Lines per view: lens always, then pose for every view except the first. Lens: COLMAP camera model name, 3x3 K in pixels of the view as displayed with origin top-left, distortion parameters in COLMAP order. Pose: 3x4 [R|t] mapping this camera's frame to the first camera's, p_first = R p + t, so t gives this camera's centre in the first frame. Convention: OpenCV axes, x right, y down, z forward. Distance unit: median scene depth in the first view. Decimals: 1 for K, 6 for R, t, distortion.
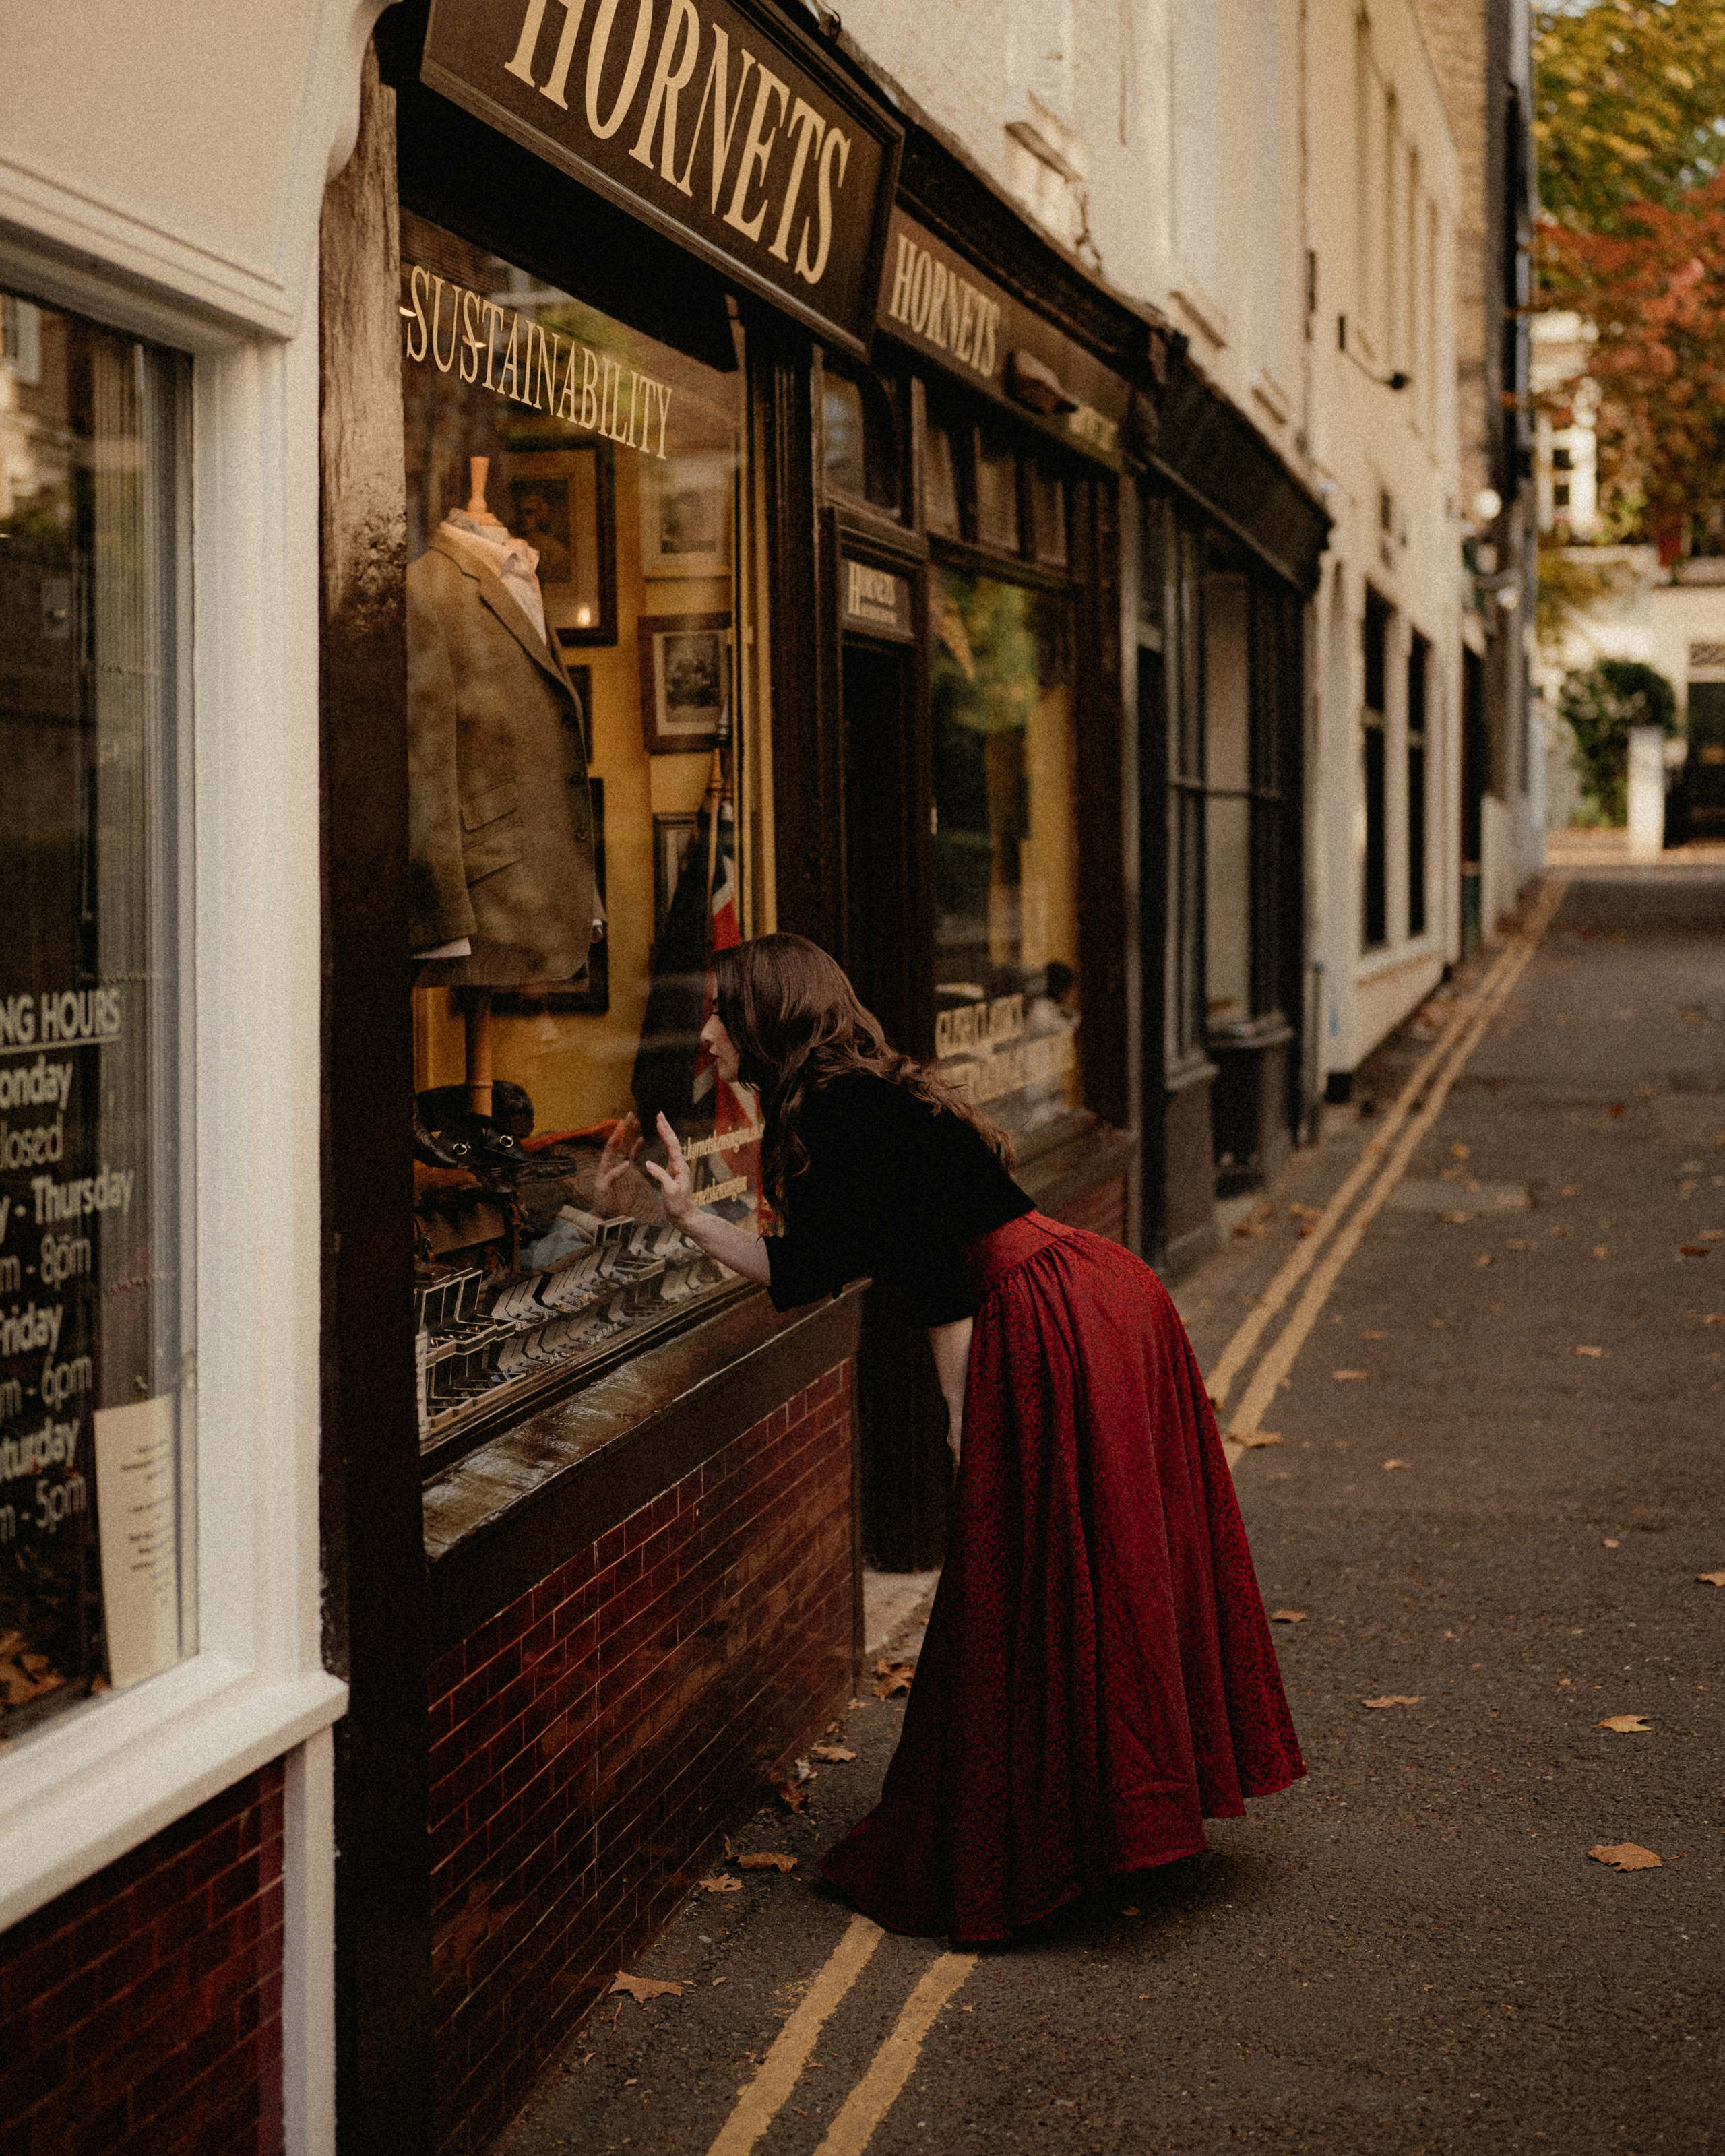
lens RADIAL K [[3607.9, 0, 862.5], [0, 3607.9, 1078.0], [0, 0, 1]] dist [-0.008016, 0.002054]
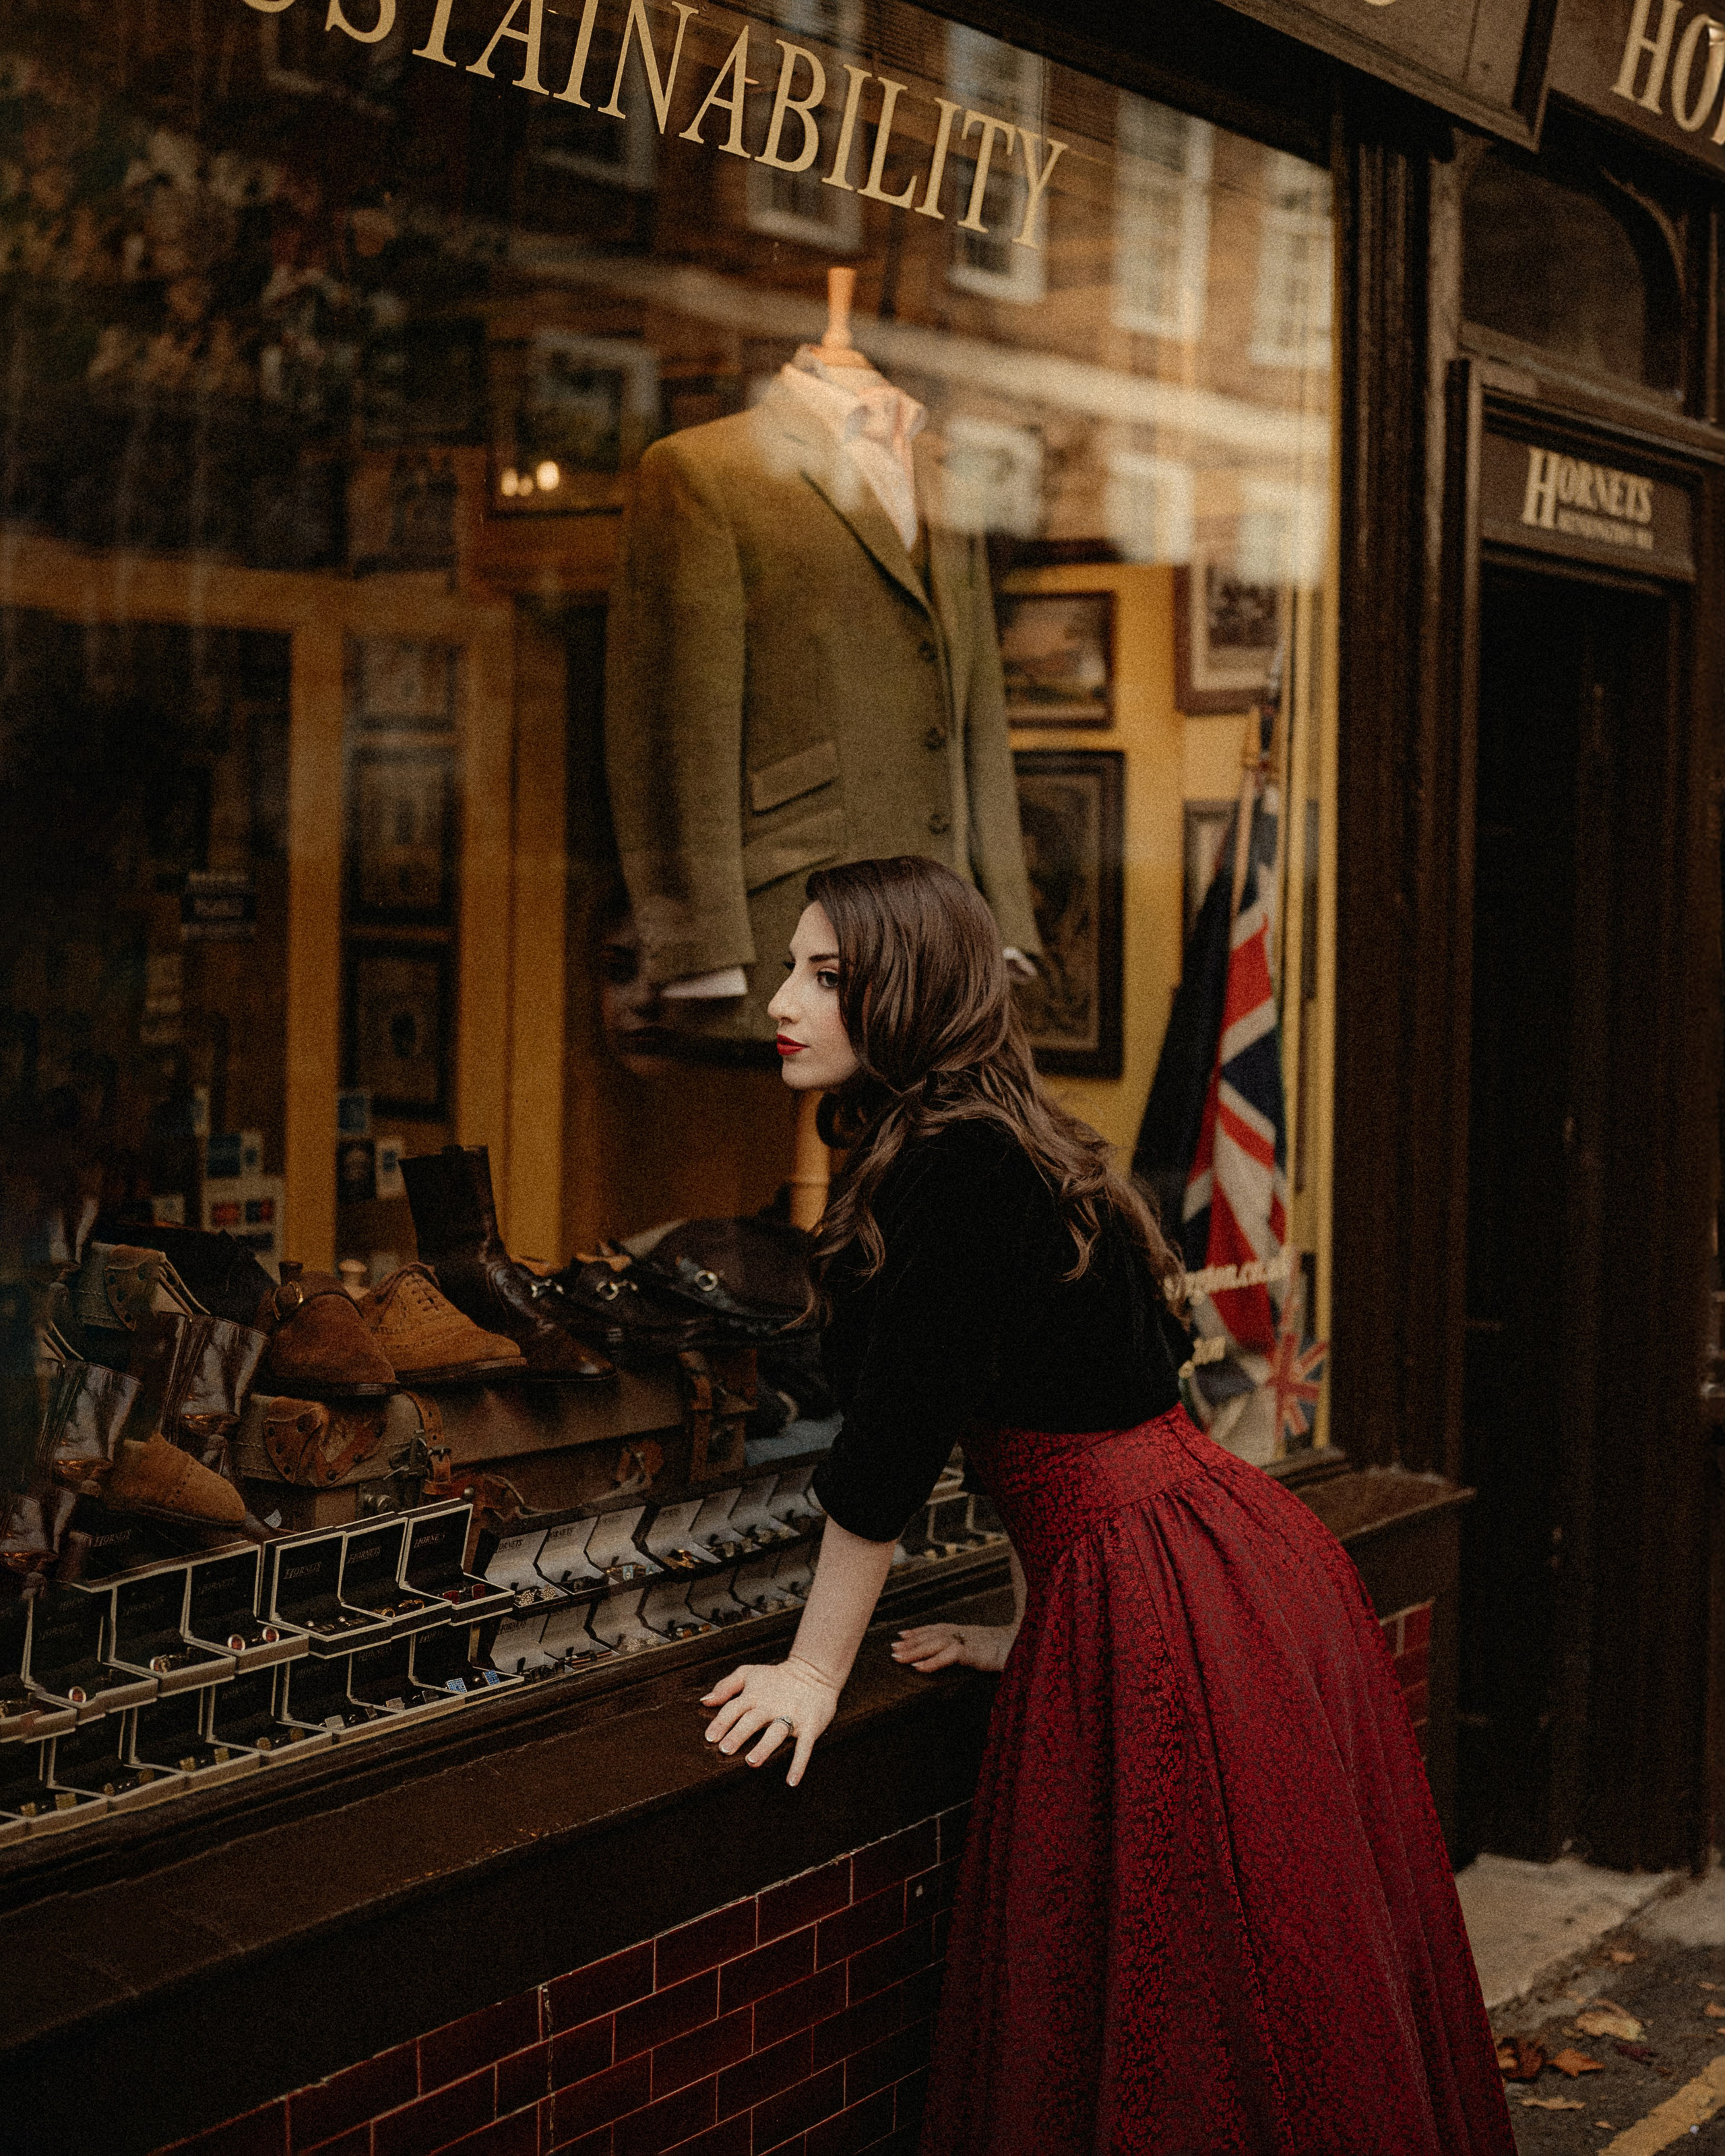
lens RADIAL K [[3384.6, 0, 862.5], [0, 3384.6, 1078.0], [0, 0, 1]] dist [-0.011671, -0.172959]
pose [[0.926993, 0.055963, -0.370879, 0.130968], [-0.055752, 0.998381, 0.011298, -0.023592], [0.370911, 0.010204, 0.928612, 0.367823]]
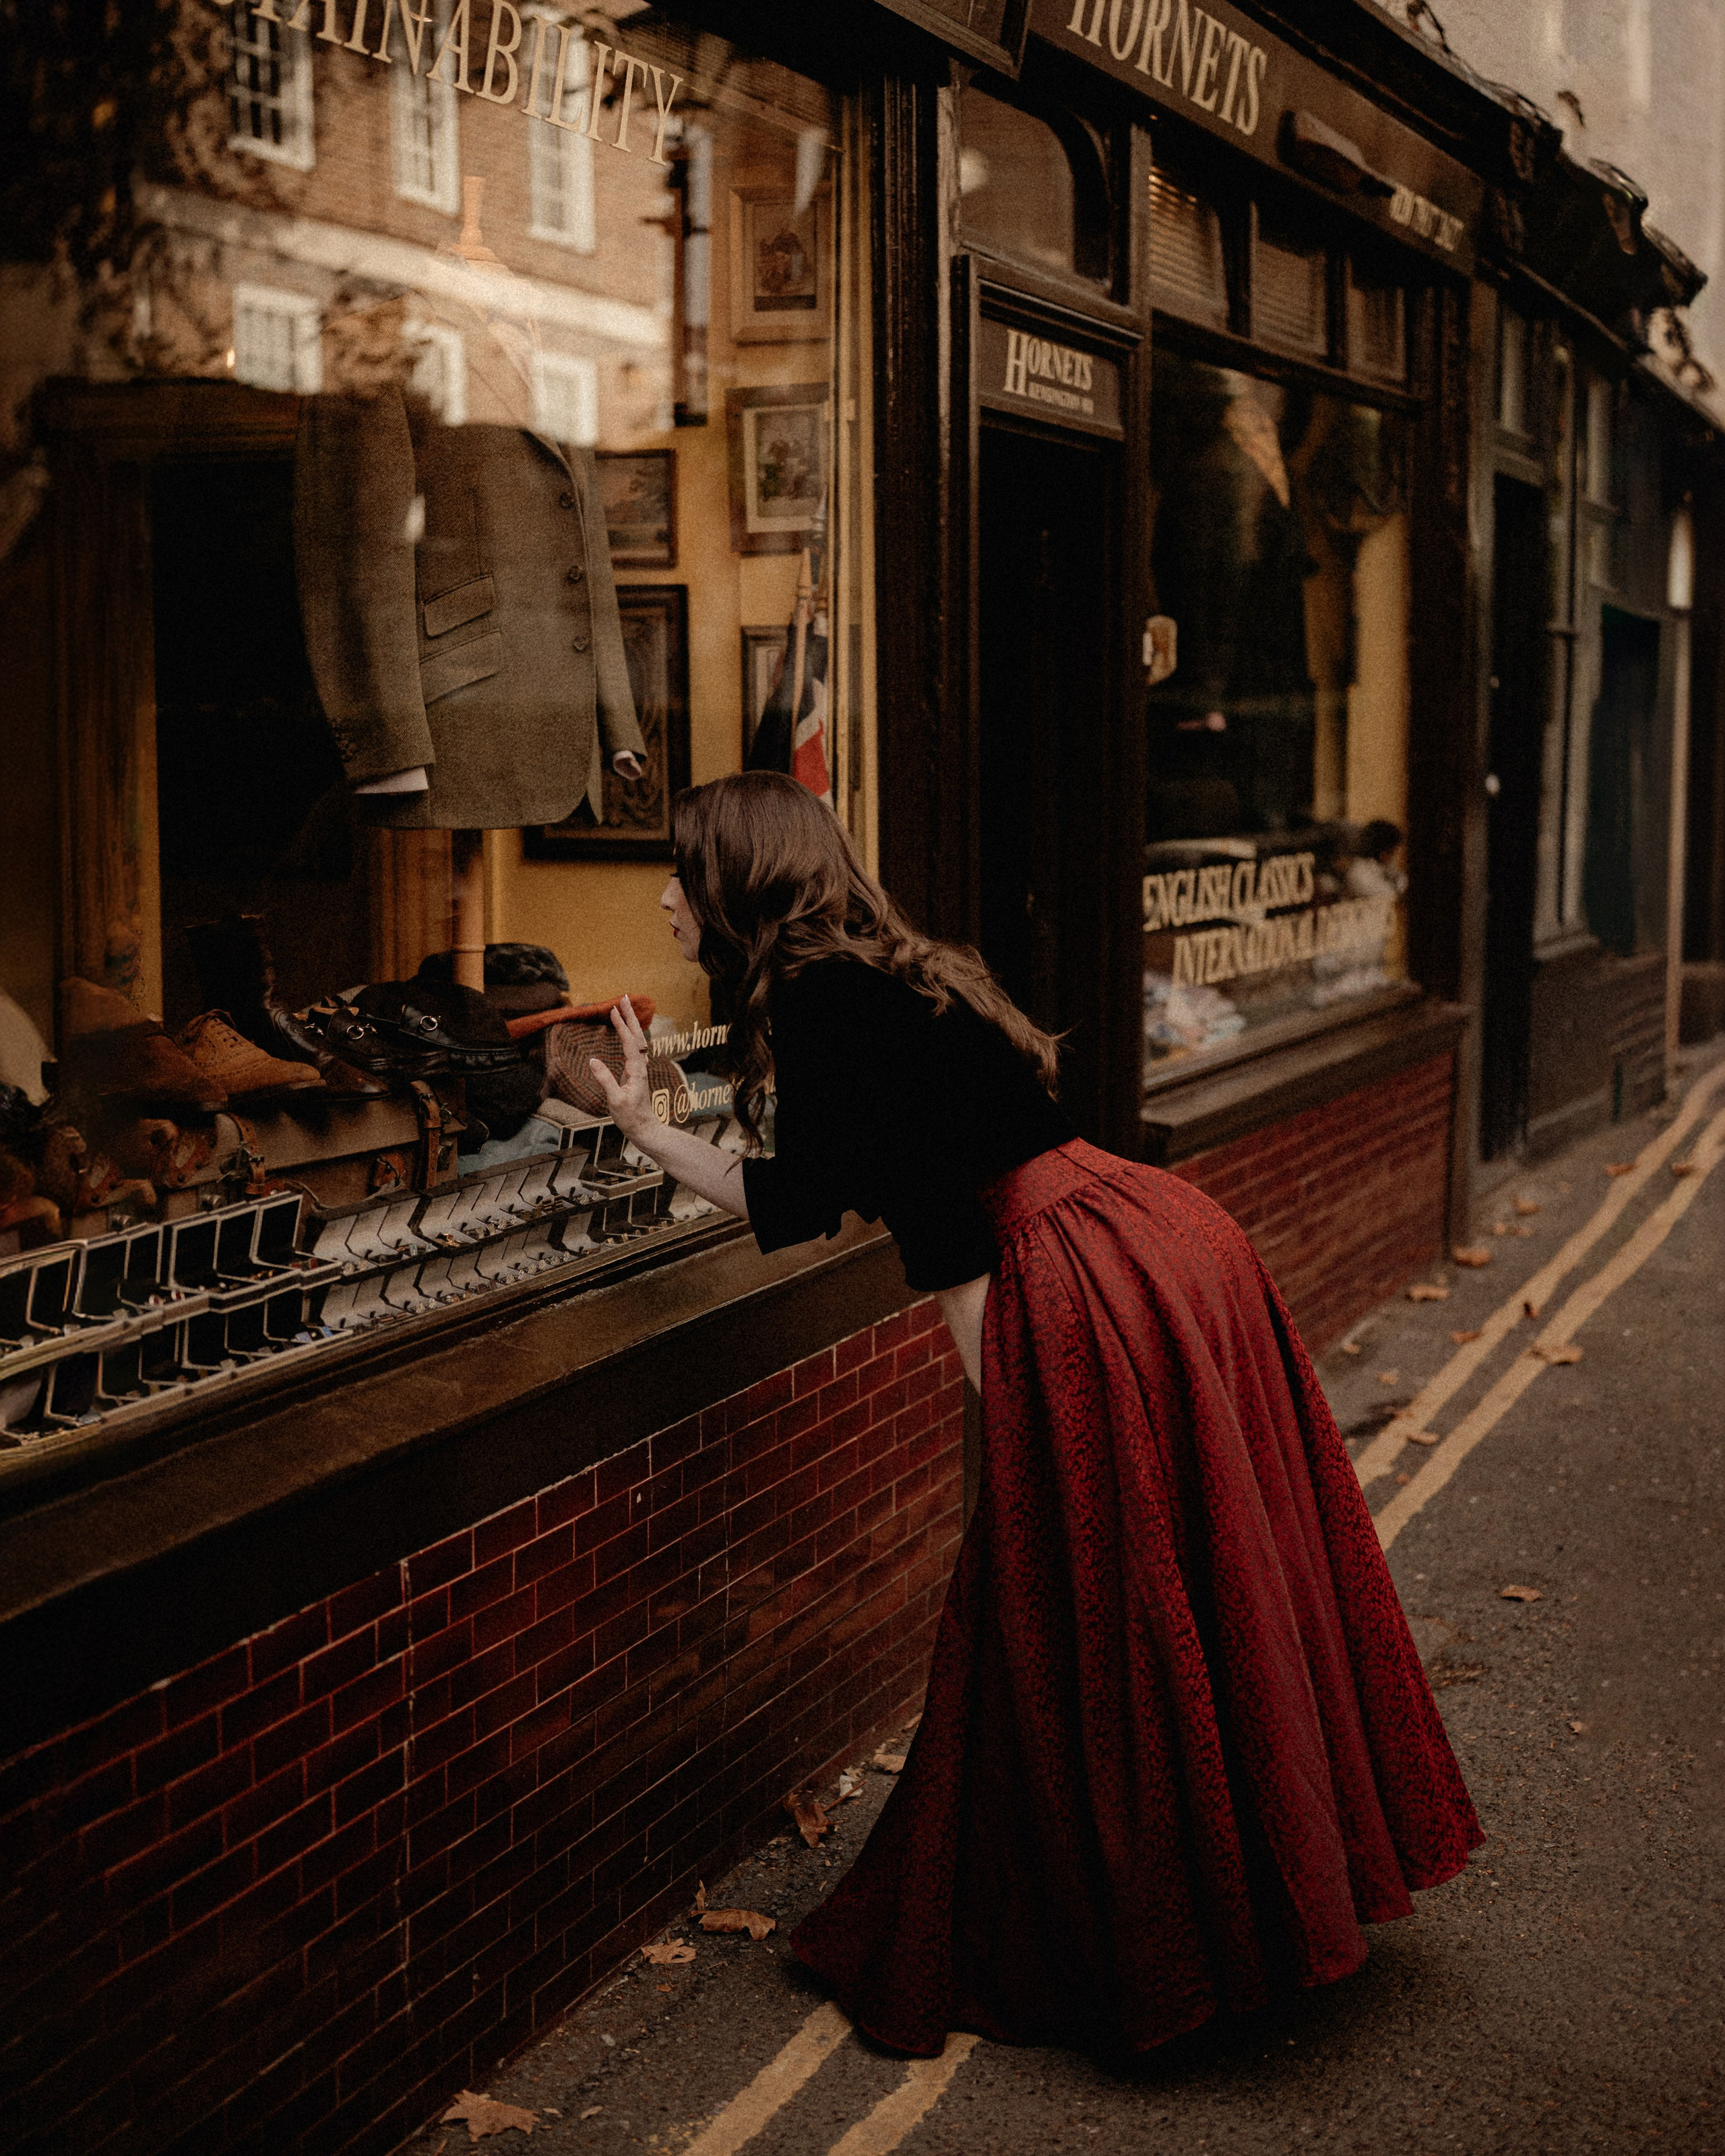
lens RADIAL K [[3225.1, 0, 852.6], [0, 3225.1, 1114.0], [0, 0, 1]] dist [0.007247, -0.193717]
pose [[0.985044, 0.035389, -0.168631, 0.097776], [-0.025169, 0.997736, 0.062363, -0.007837], [0.170456, -0.057187, 0.983704, 0.260884]]
